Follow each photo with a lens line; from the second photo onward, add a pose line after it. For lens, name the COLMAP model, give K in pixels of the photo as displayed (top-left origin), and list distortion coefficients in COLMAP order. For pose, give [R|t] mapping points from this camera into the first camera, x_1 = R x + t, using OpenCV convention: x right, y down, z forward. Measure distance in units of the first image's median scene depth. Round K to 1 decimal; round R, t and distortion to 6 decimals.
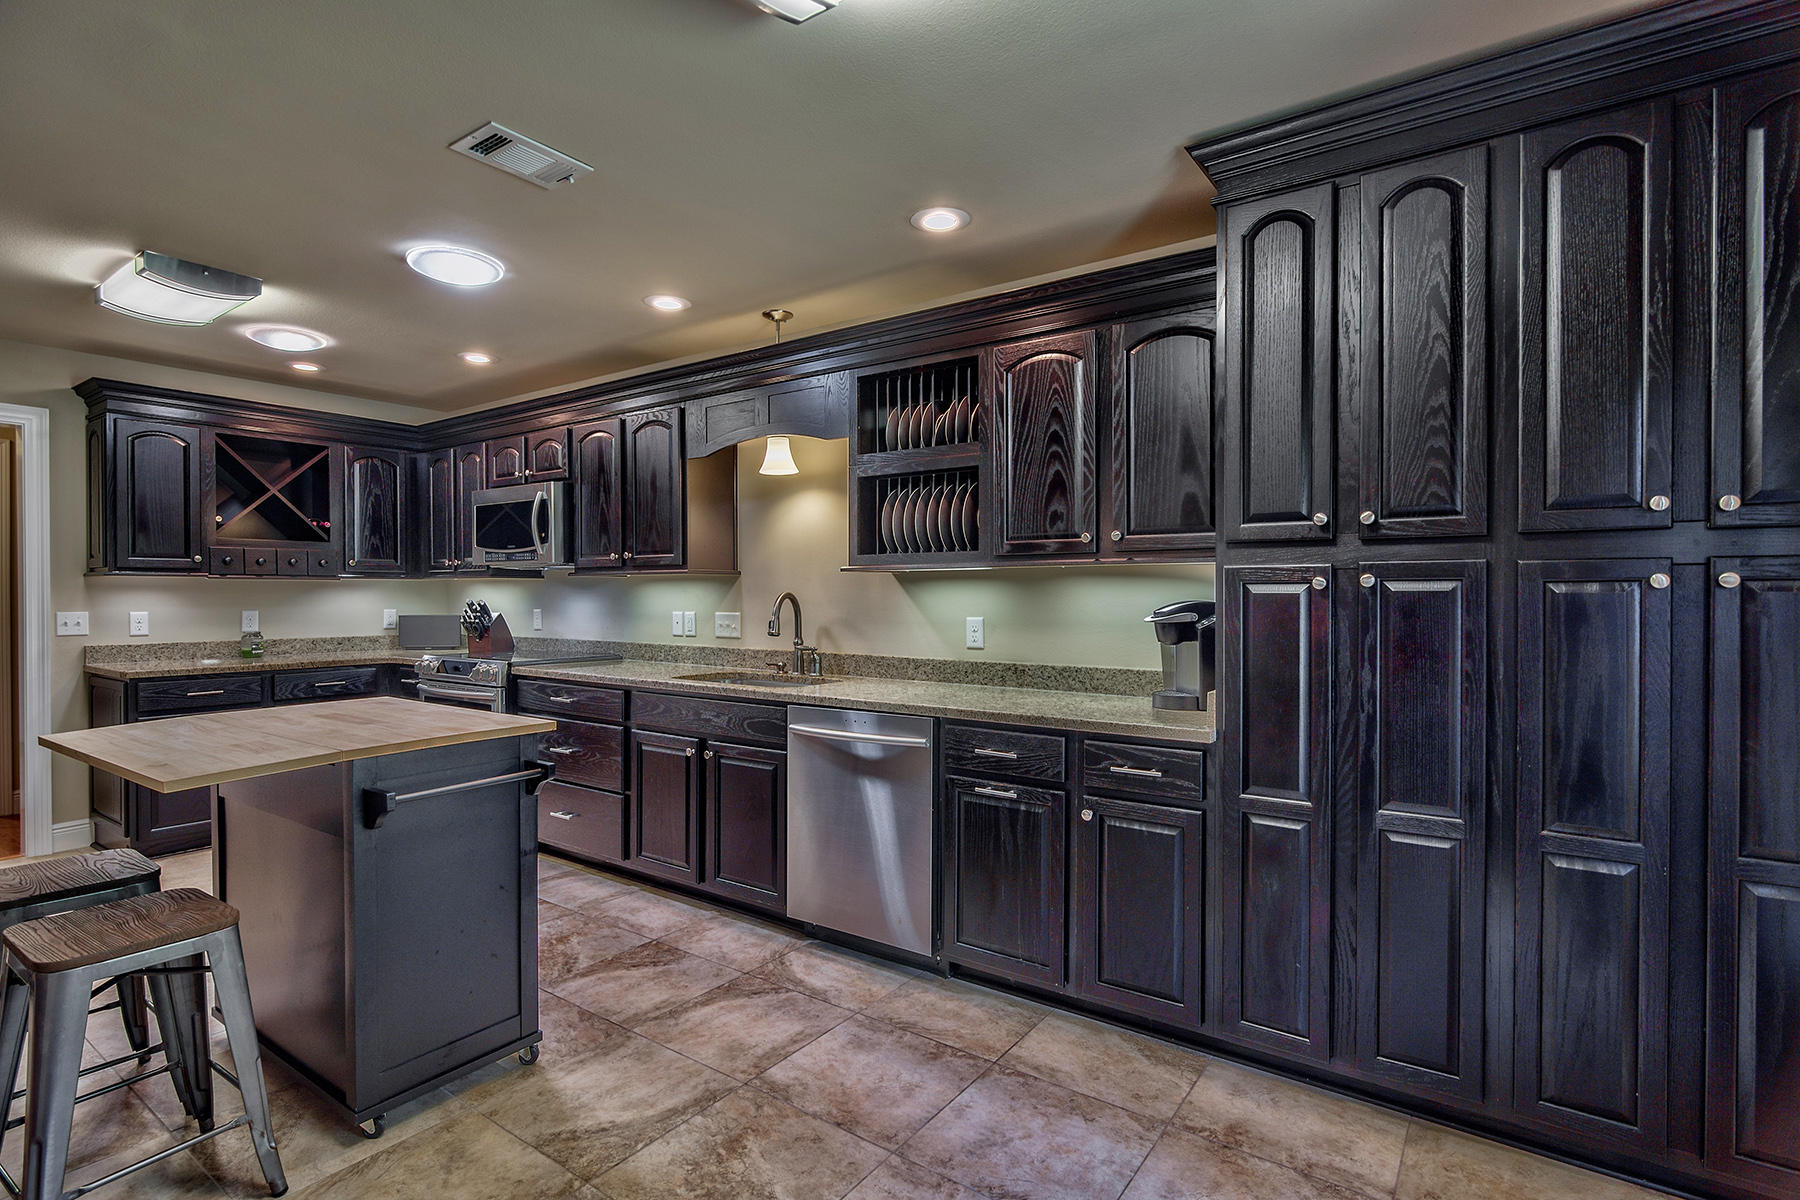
lens RADIAL K [[870.9, 0, 900.0], [0, 870.9, 600.0], [0, 0, 1]] dist [-0.002970, -0.000126]
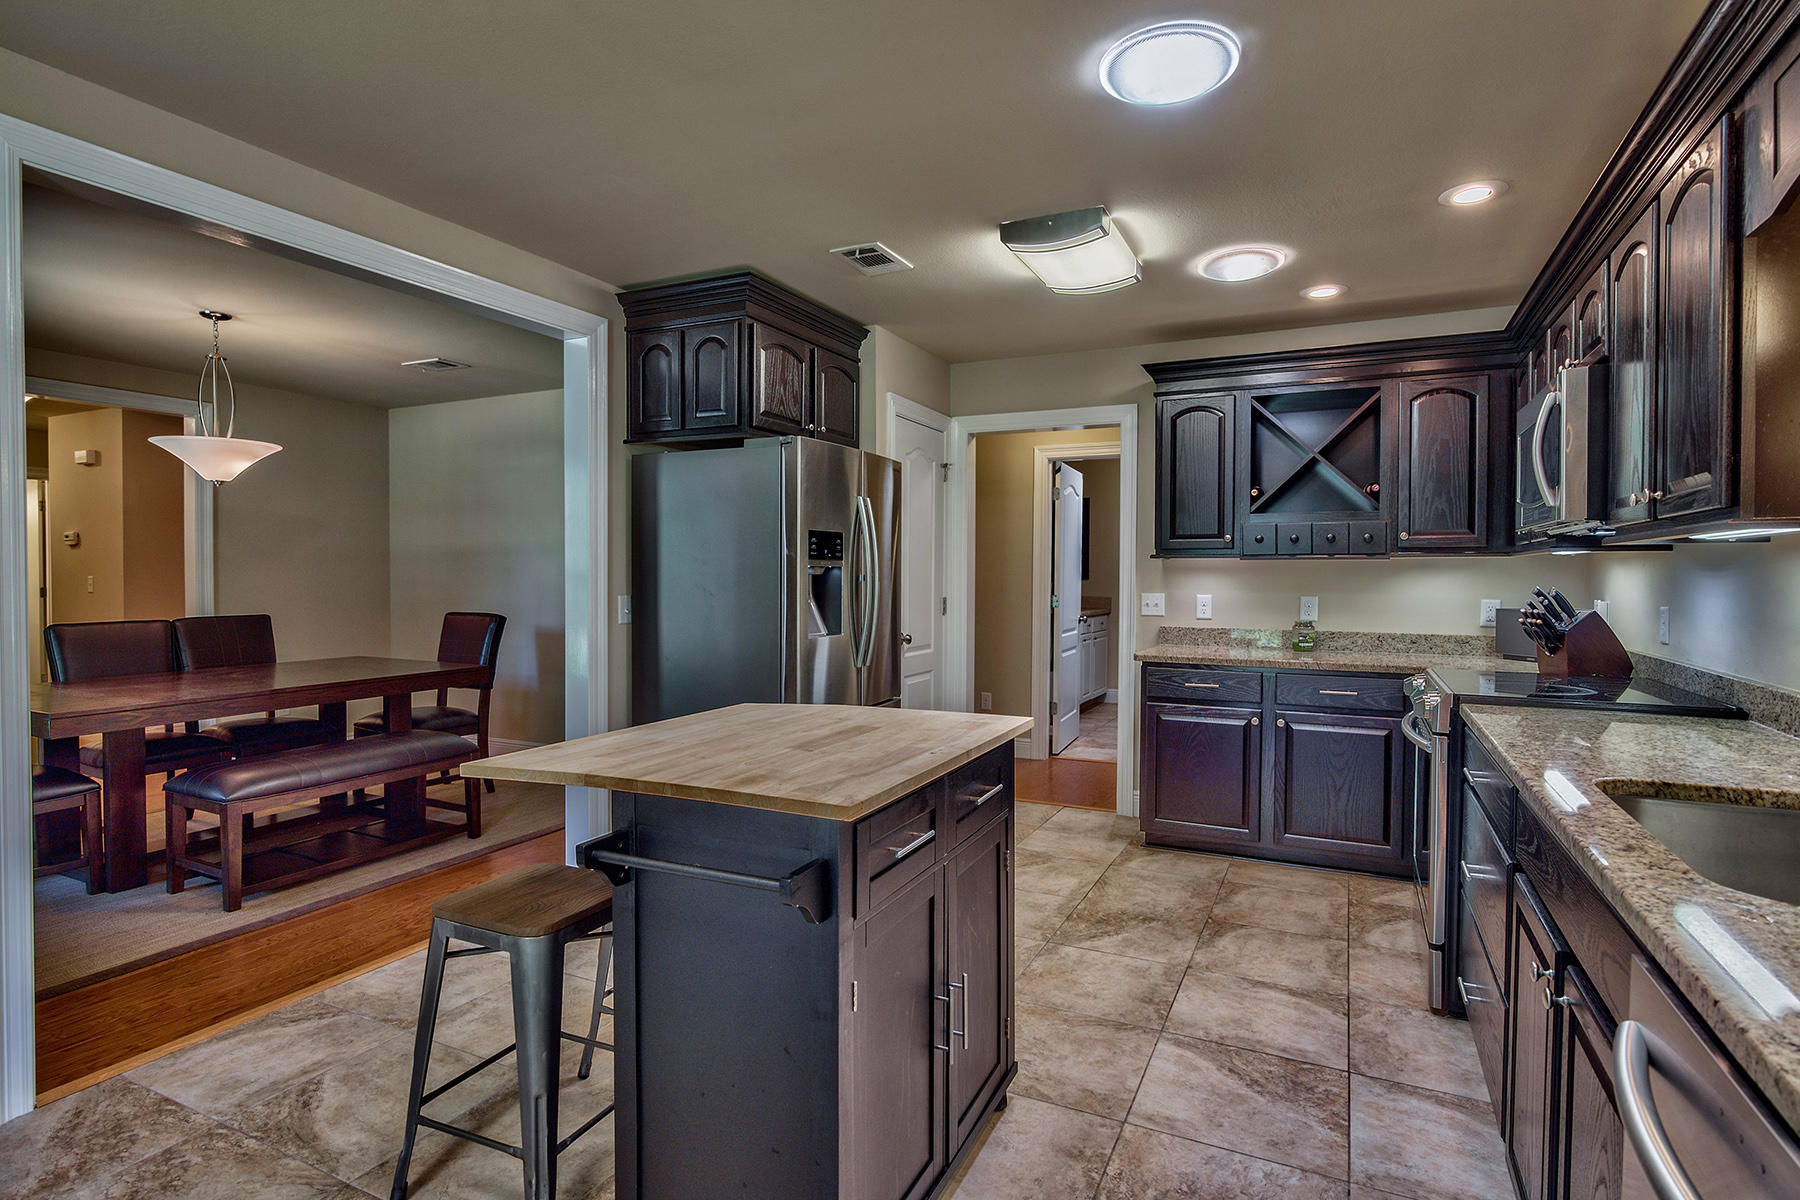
lens RADIAL K [[926.3, 0, 890.6], [0, 926.3, 589.8], [0, 0, 1]] dist [-0.002237, -0.000616]
pose [[0.156779, 0.016305, -0.987499, 0.122313], [-0.011828, 0.999823, 0.014631, -0.003754], [0.987563, 0.009387, 0.156944, 0.598374]]
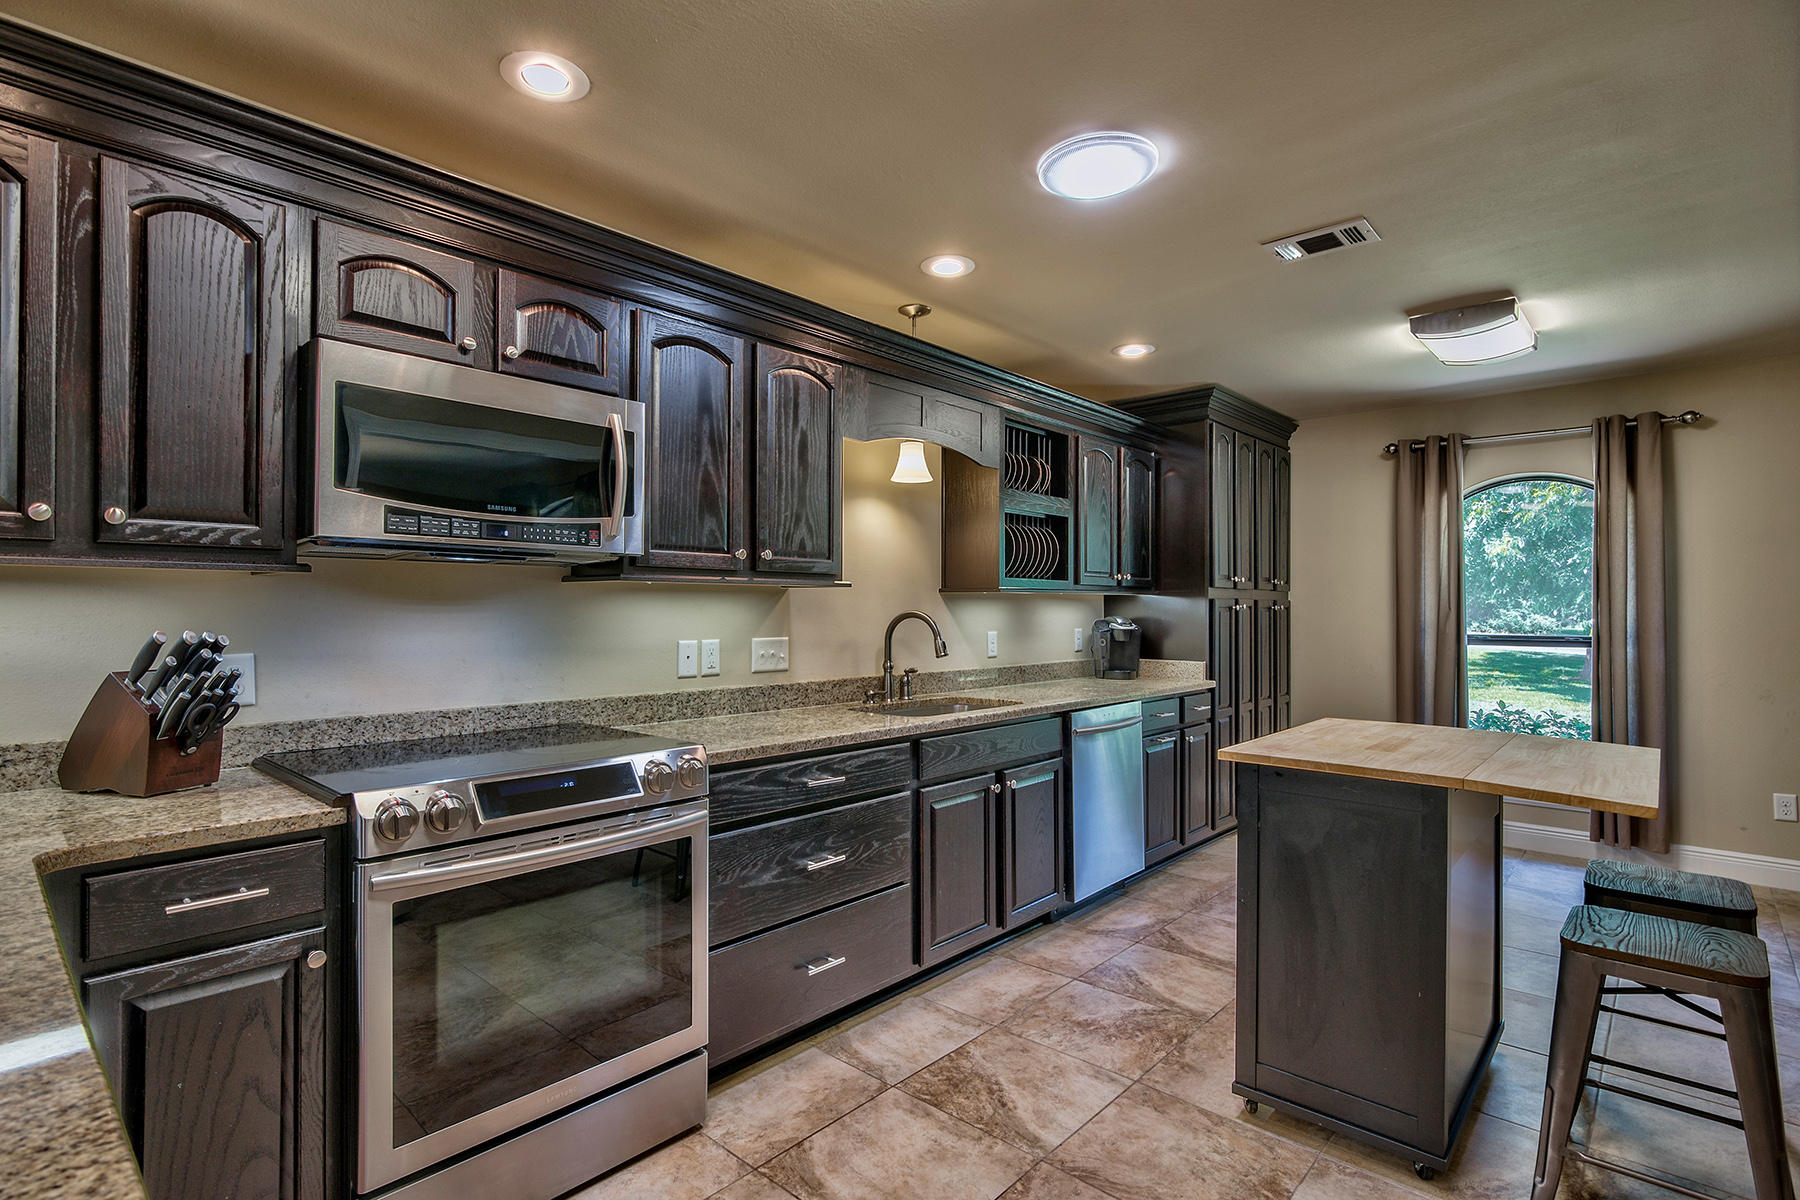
lens RADIAL K [[880.9, 0, 892.3], [0, 880.9, 603.3], [0, 0, 1]] dist [-0.002460, -0.000498]
pose [[0.116753, 0.007306, 0.993134, -1.091997], [0.005080, 0.999955, -0.007954, -0.009993], [-0.993148, 0.005973, 0.116711, 0.939136]]
